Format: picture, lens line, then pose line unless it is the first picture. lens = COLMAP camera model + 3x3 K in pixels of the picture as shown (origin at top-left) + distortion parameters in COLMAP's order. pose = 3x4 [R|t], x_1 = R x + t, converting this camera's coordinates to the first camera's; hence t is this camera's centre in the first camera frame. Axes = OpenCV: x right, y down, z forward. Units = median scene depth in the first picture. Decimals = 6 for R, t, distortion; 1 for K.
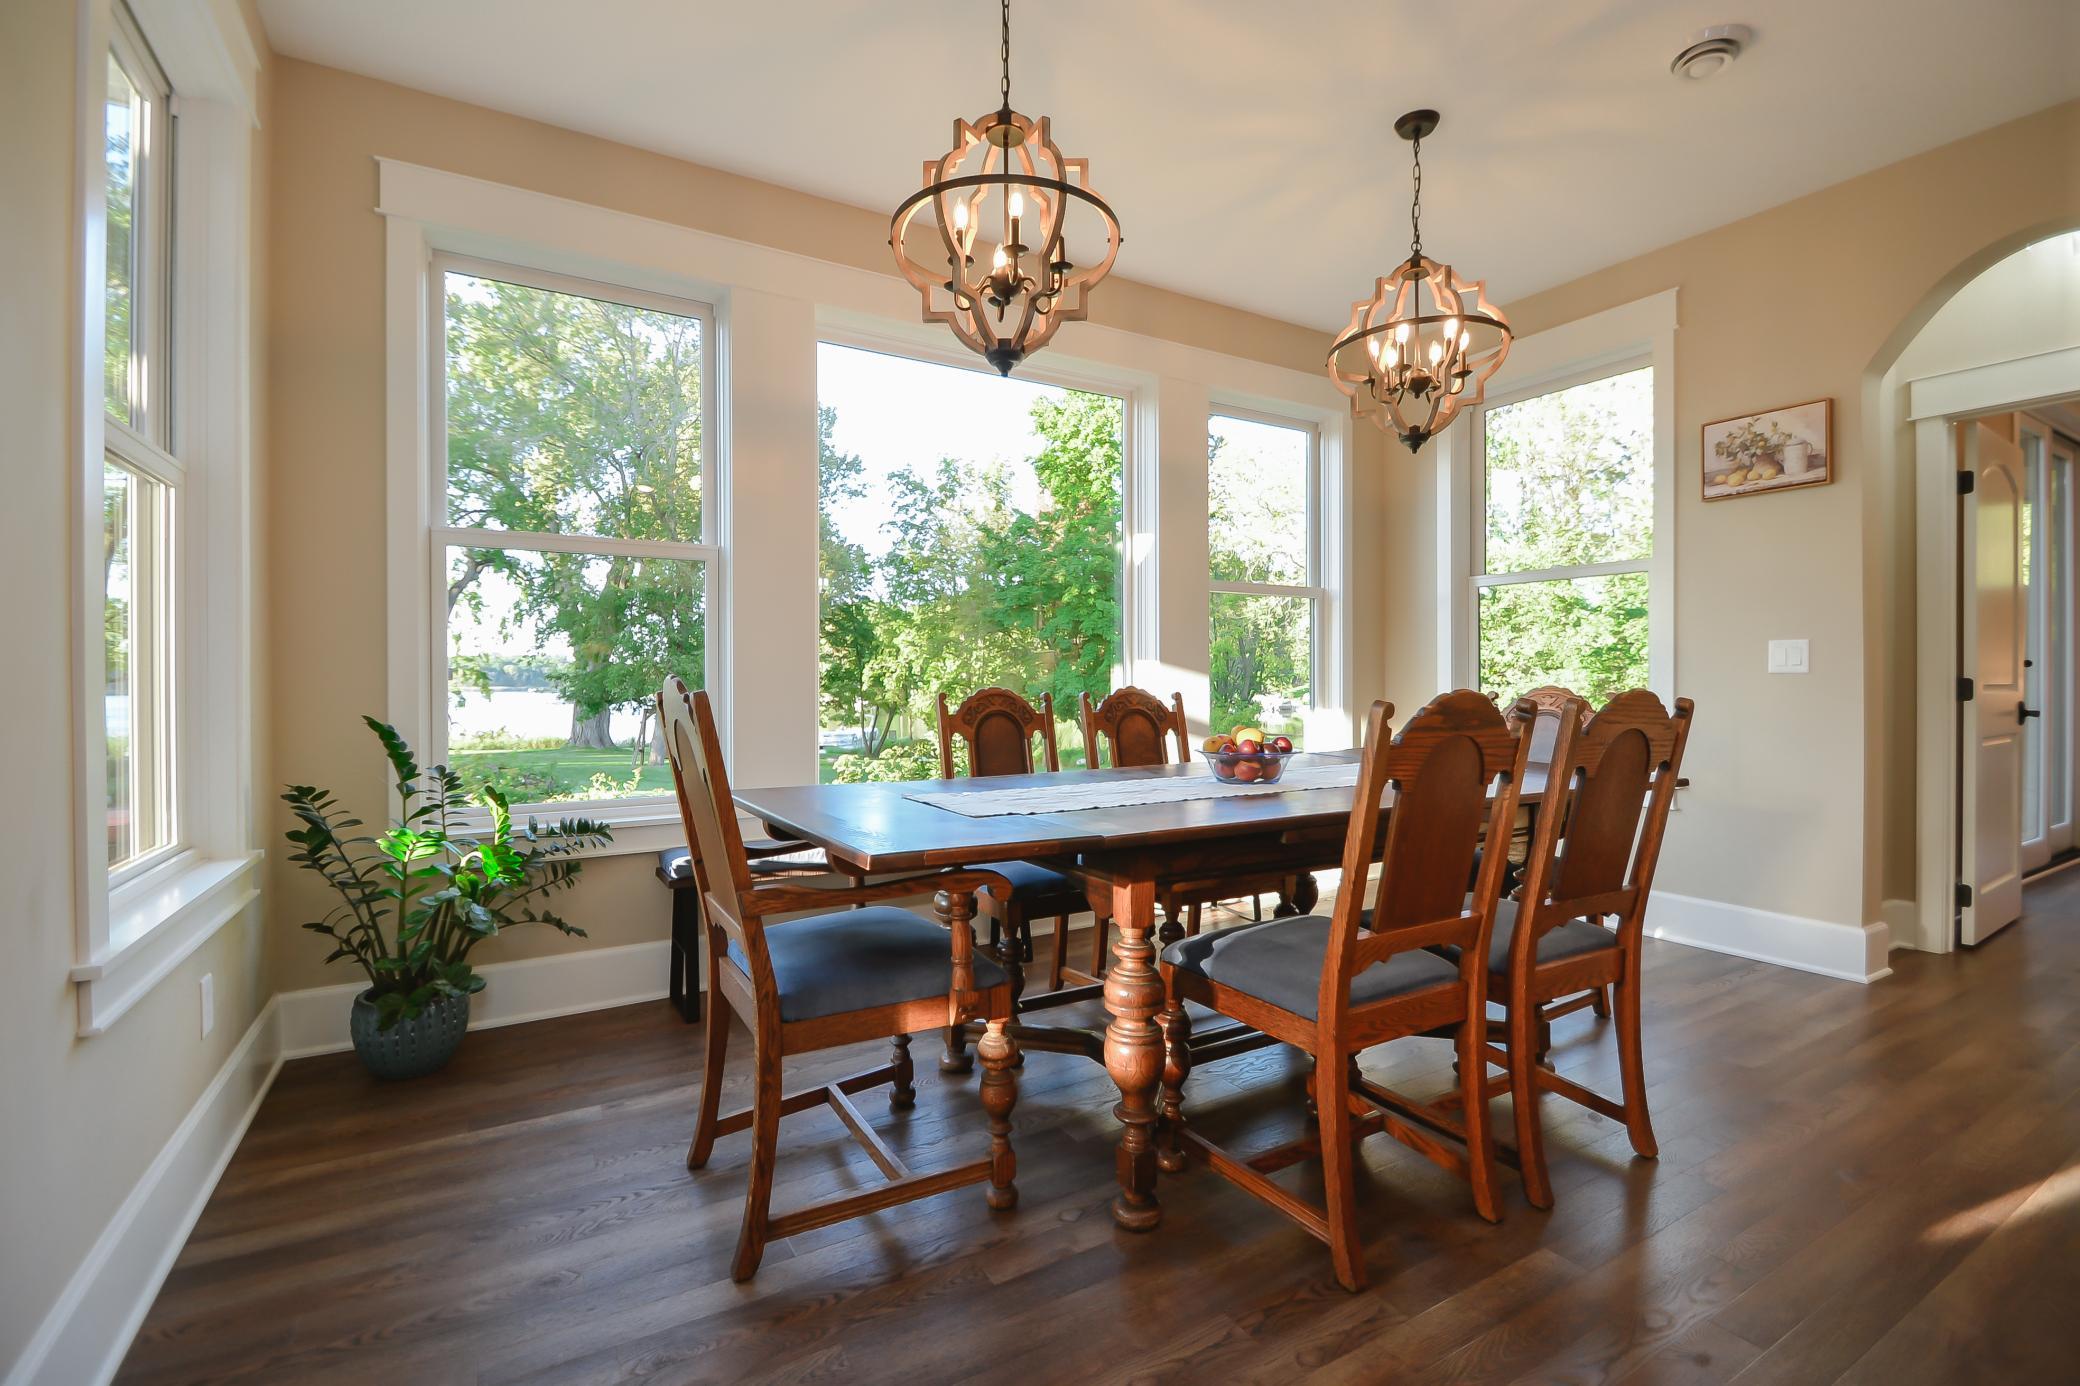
lens RADIAL K [[921.8, 0, 1037.7], [0, 921.8, 686.7], [0, 0, 1]] dist [-0.000275, -0.004104]
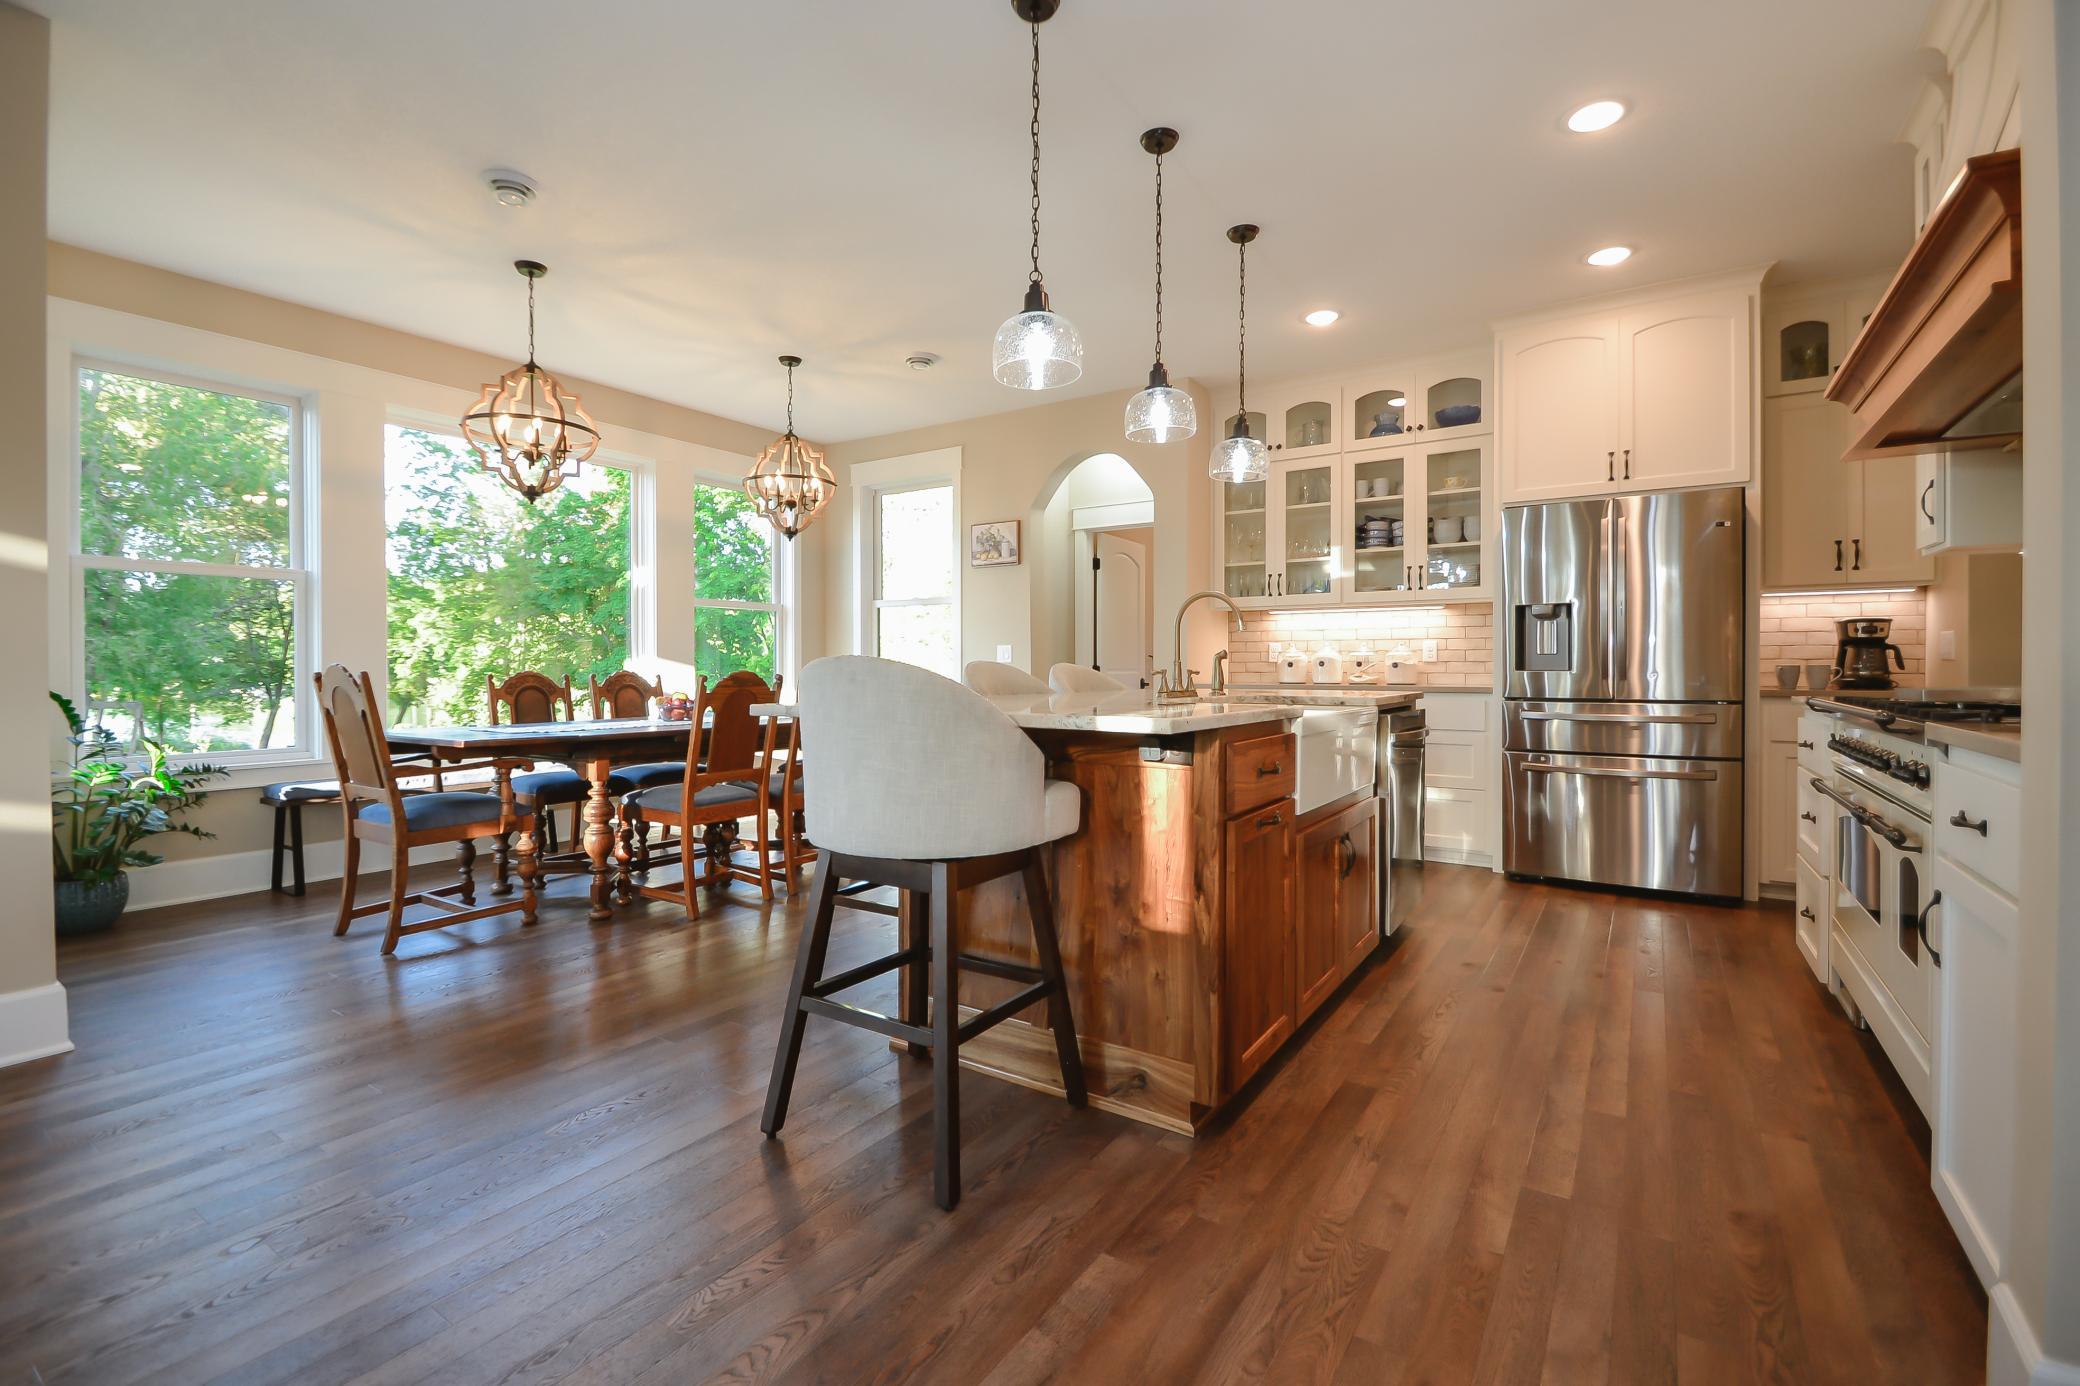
lens RADIAL K [[921.8, 0, 1022.0], [0, 921.8, 669.2], [0, 0, 1]] dist [-0.000275, -0.004104]
pose [[0.906505, -0.001821, 0.422191, 0.046540], [0.003689, 0.999987, -0.003608, 0.005624], [-0.422179, 0.004828, 0.906500, -0.683655]]
